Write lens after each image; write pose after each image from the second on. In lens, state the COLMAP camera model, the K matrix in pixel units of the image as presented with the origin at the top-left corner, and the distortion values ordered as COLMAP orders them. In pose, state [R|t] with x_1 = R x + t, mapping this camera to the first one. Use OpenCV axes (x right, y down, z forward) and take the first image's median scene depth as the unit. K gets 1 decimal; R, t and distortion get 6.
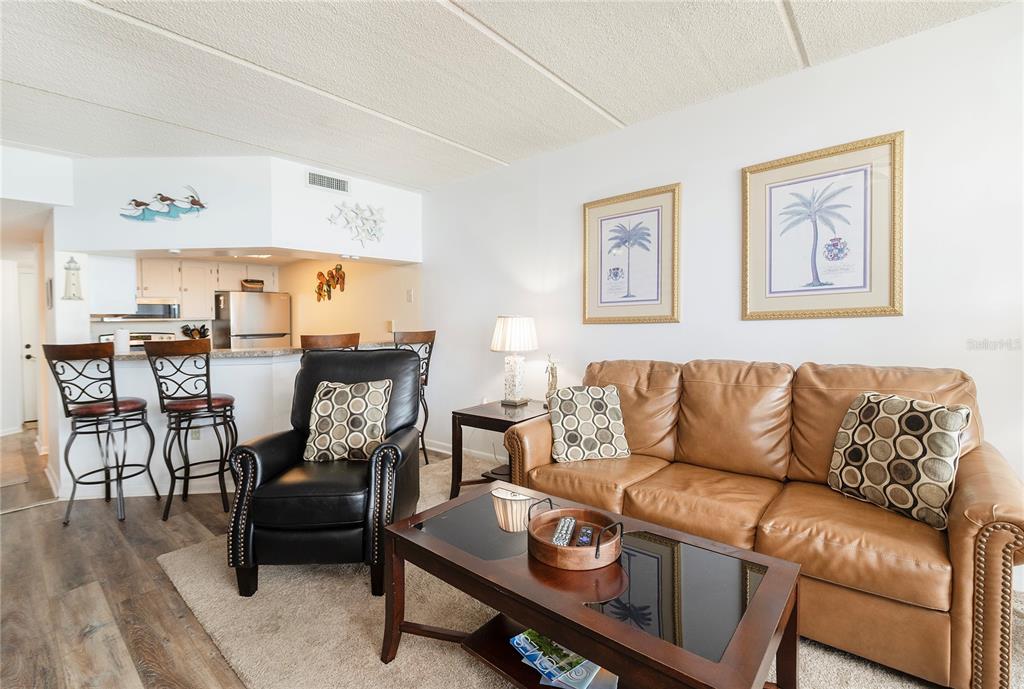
lens RADIAL K [[455.2, 0, 434.8], [0, 455.2, 326.5], [0, 0, 1]] dist [-0.003473, -0.000235]
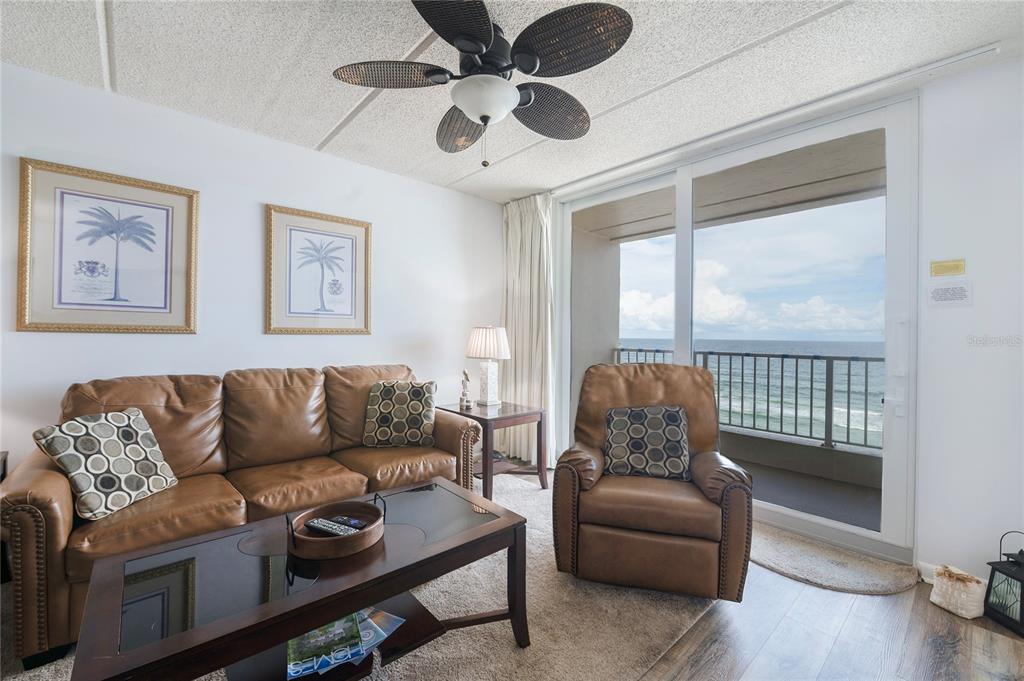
lens RADIAL K [[425.5, 0, 544.5], [0, 425.5, 329.9], [0, 0, 1]] dist [-0.012362, -0.000030]
pose [[0.017409, 0.043766, 0.998890, -0.409783], [-0.011383, 0.998985, -0.043571, 0.015459], [-0.999784, -0.010612, 0.017890, 0.281854]]
